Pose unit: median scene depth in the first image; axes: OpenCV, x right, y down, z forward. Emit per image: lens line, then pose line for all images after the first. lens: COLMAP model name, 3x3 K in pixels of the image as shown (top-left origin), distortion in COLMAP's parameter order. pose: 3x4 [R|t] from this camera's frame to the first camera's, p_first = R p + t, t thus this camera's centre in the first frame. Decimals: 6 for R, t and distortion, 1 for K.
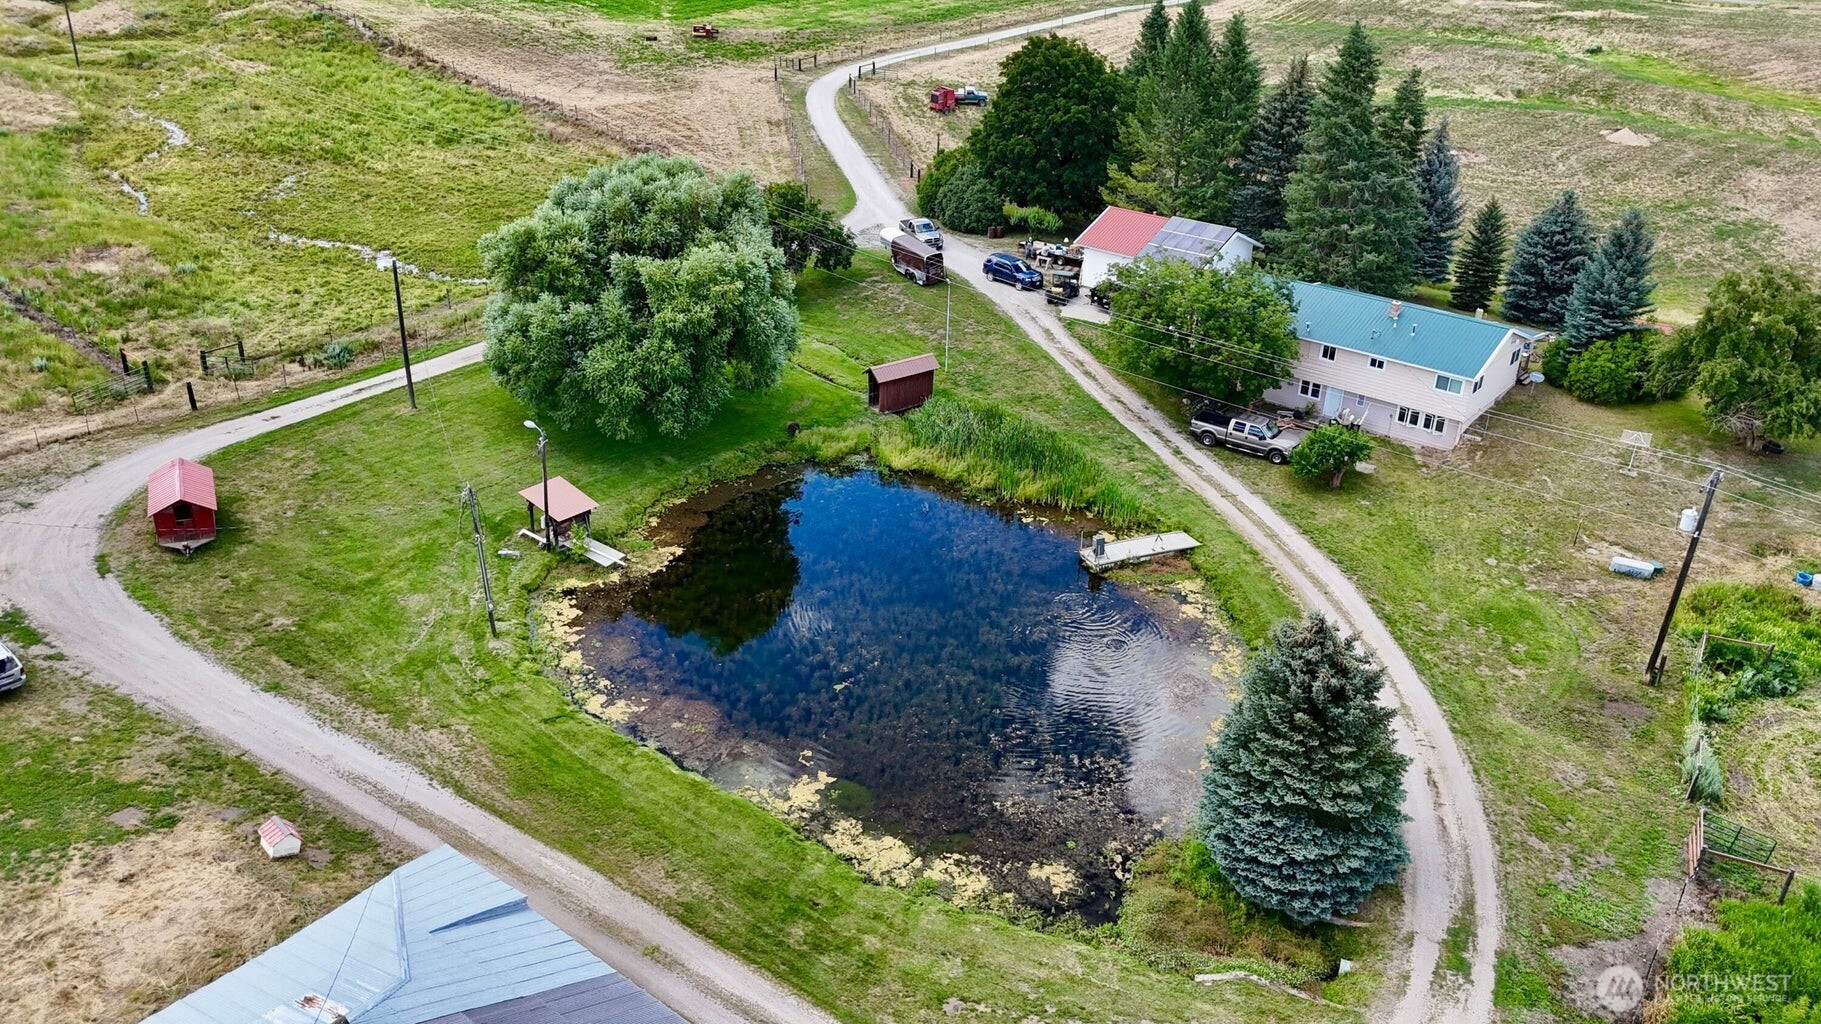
lens RADIAL K [[1329.0, 0, 915.5], [0, 1329.0, 548.0], [0, 0, 1]] dist [0.061307, -0.067585]
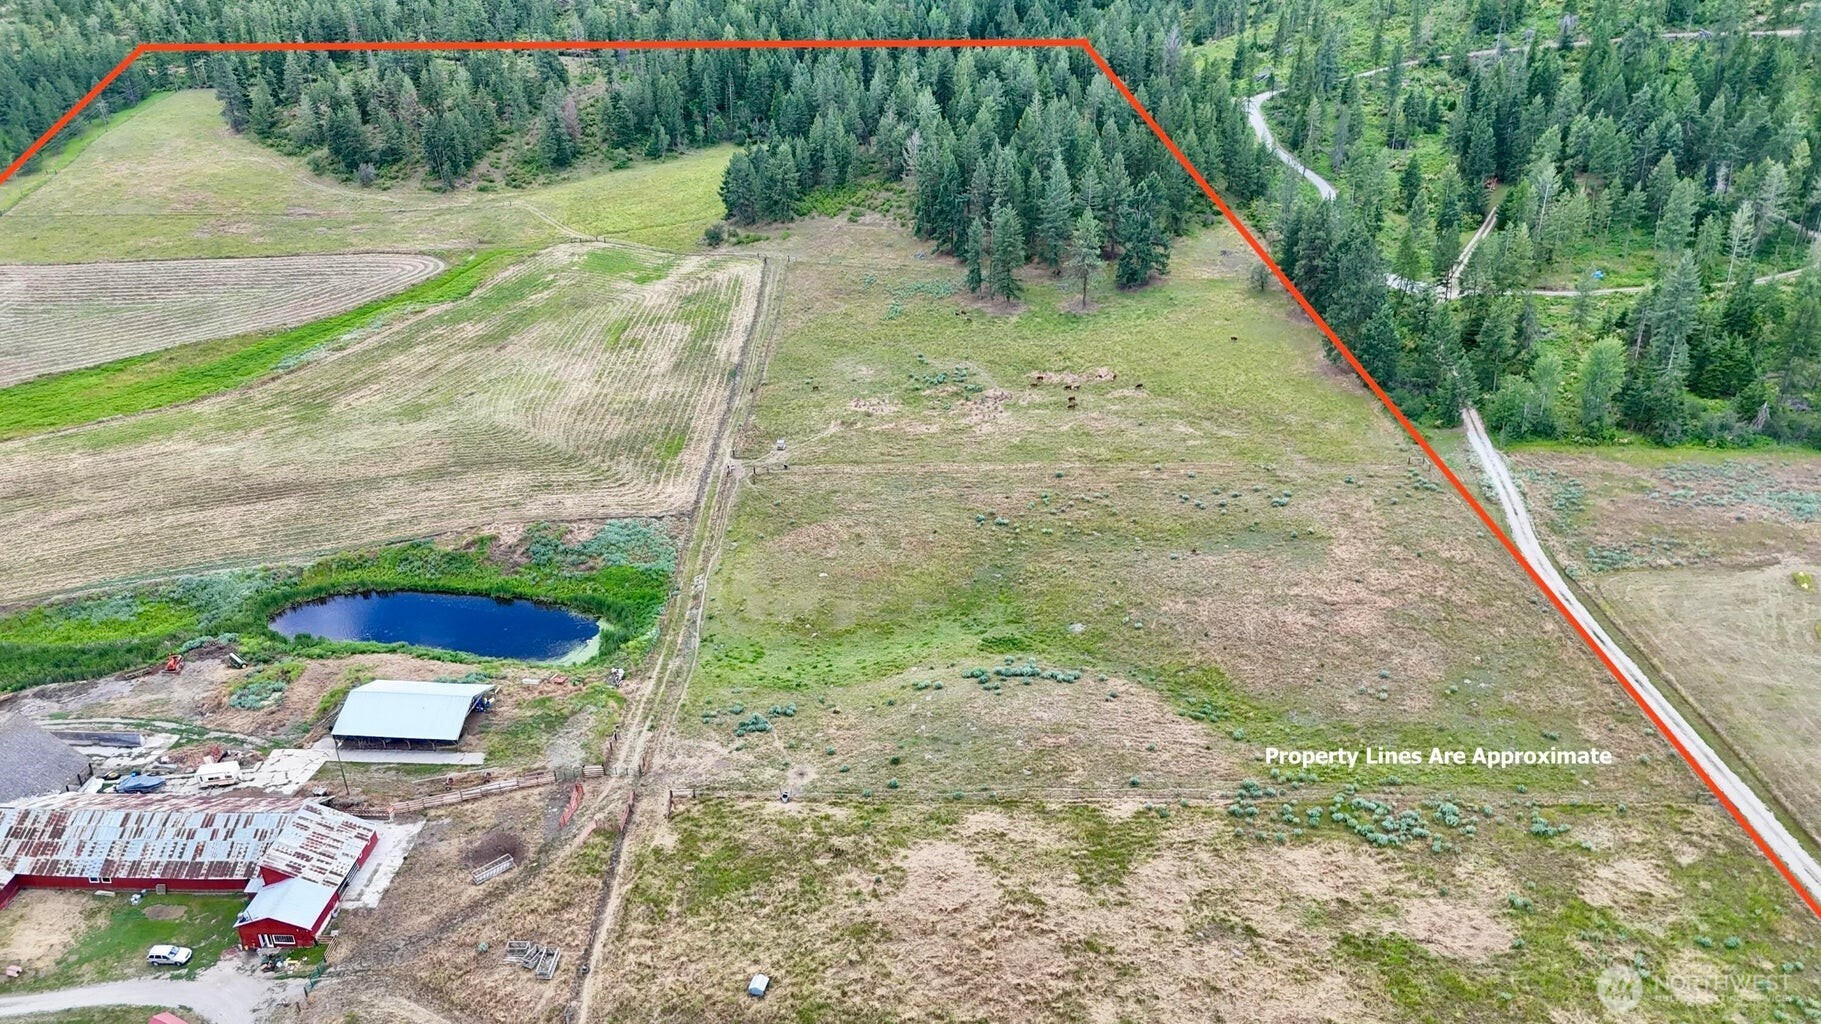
lens RADIAL K [[1347.0, 0, 910.5], [0, 1347.0, 512.0], [0, 0, 1]] dist [0.082216, -0.078890]
pose [[-0.828512, 0.241196, -0.505363, -0.560825], [-0.264836, 0.626392, 0.733141, -2.384457], [0.493386, 0.741254, -0.455096, 1.837537]]
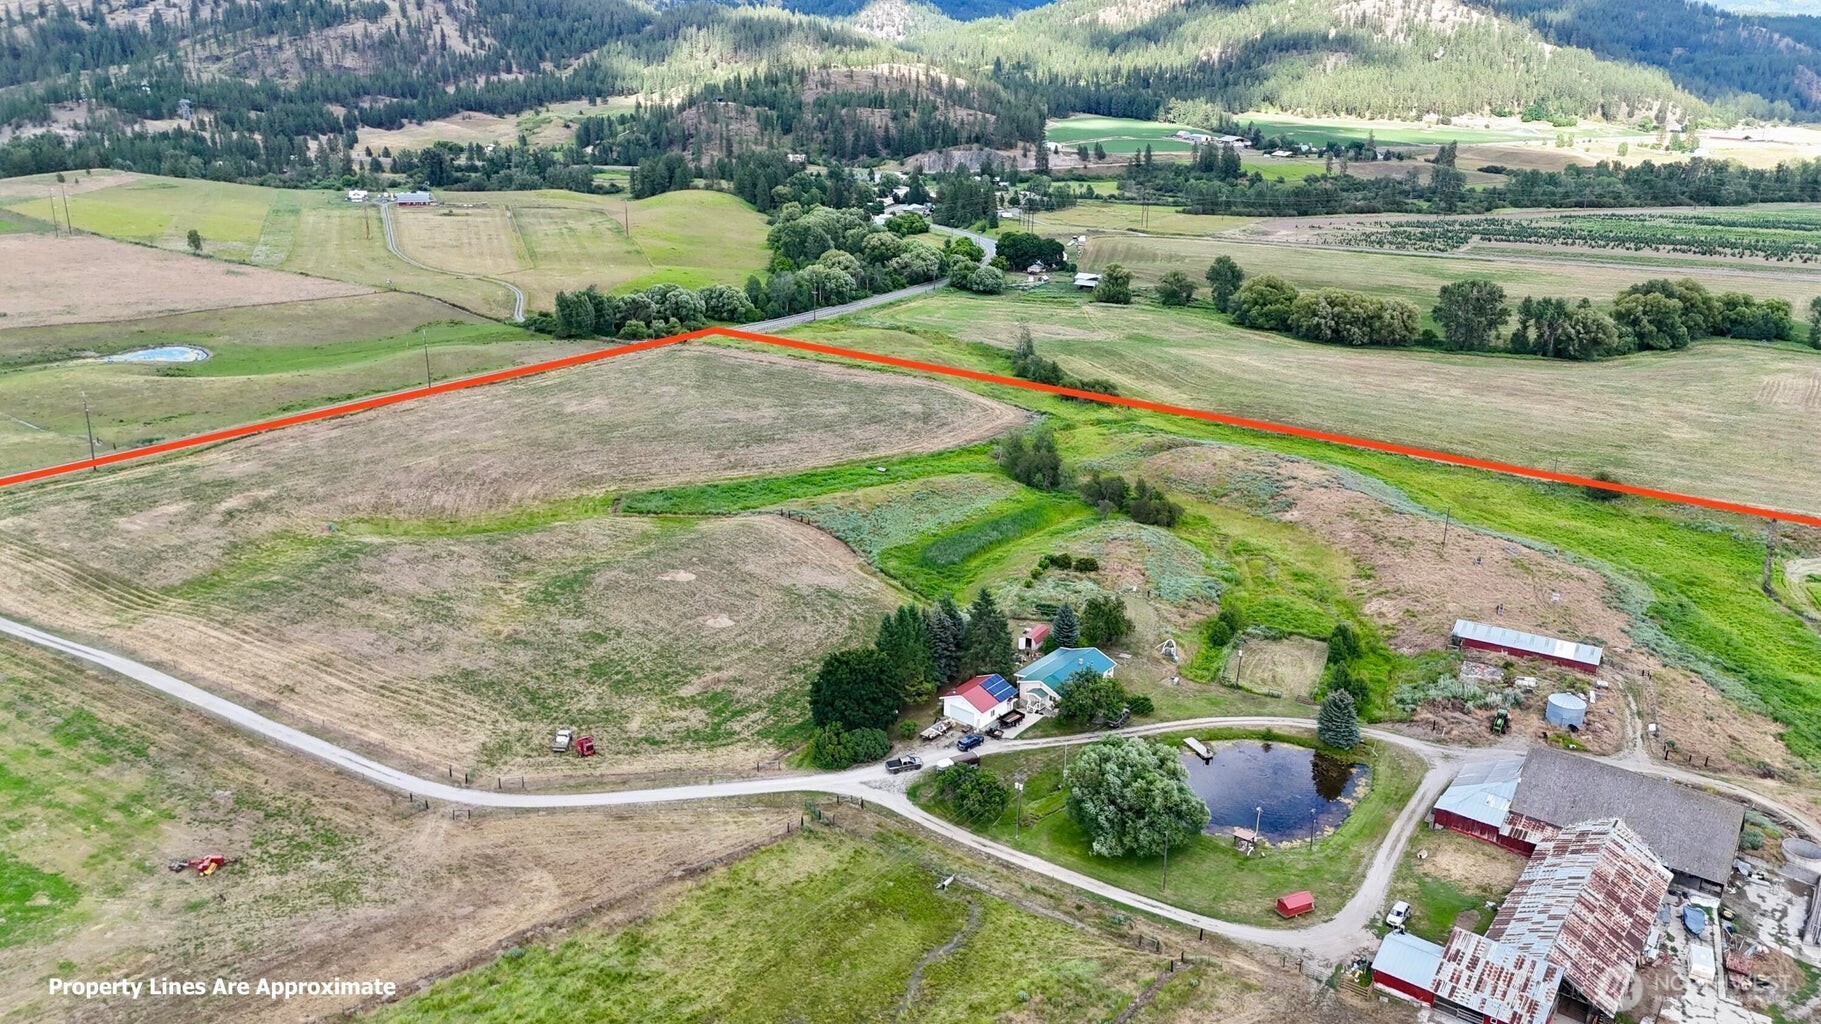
lens RADIAL K [[1339.2, 0, 916.4], [0, 1339.2, 516.0], [0, 0, 1]] dist [0.076928, -0.080783]
pose [[-0.021138, -0.354390, 0.934859, -2.576965], [0.462276, 0.825644, 0.323441, -1.766145], [-0.886484, 0.438999, 0.146374, 0.843080]]
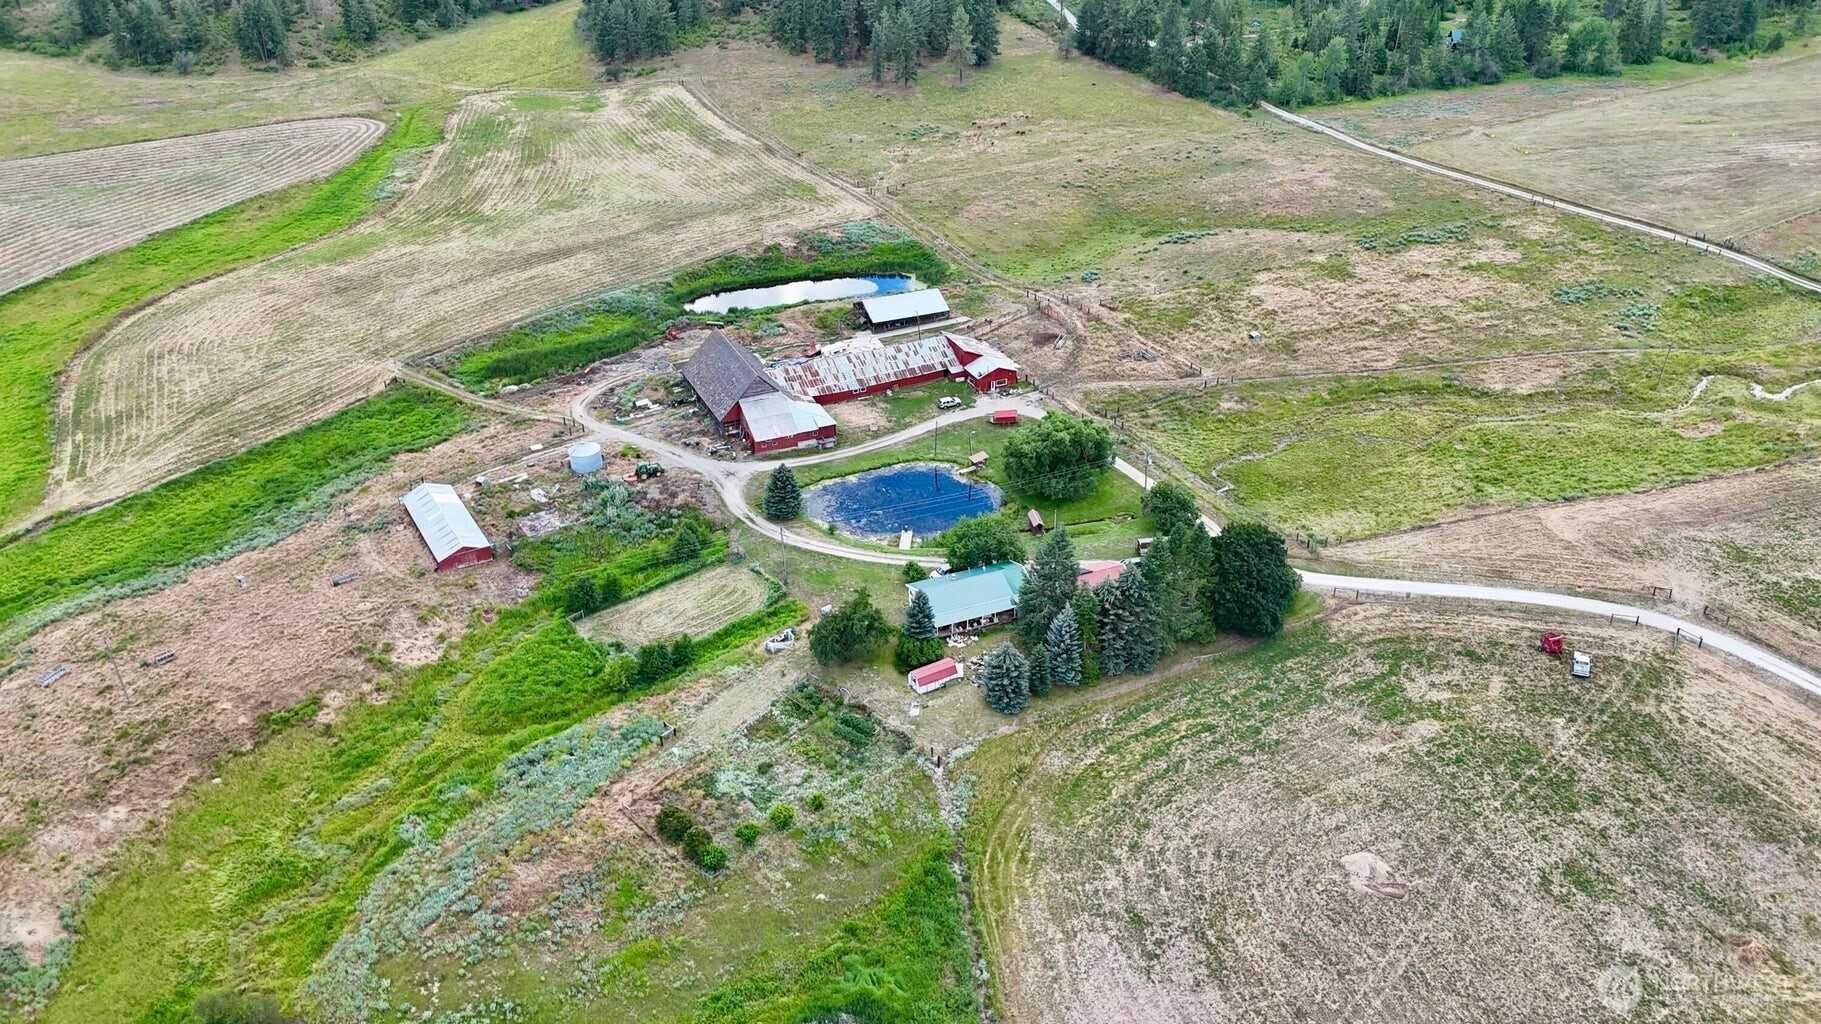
lens RADIAL K [[1339.2, 0, 916.4], [0, 1339.2, 516.0], [0, 0, 1]] dist [0.076928, -0.080783]
pose [[-0.459056, 0.429362, -0.777764, 2.620102], [-0.420236, 0.666379, 0.615907, -2.023692], [0.782732, 0.609580, -0.125471, 1.342903]]
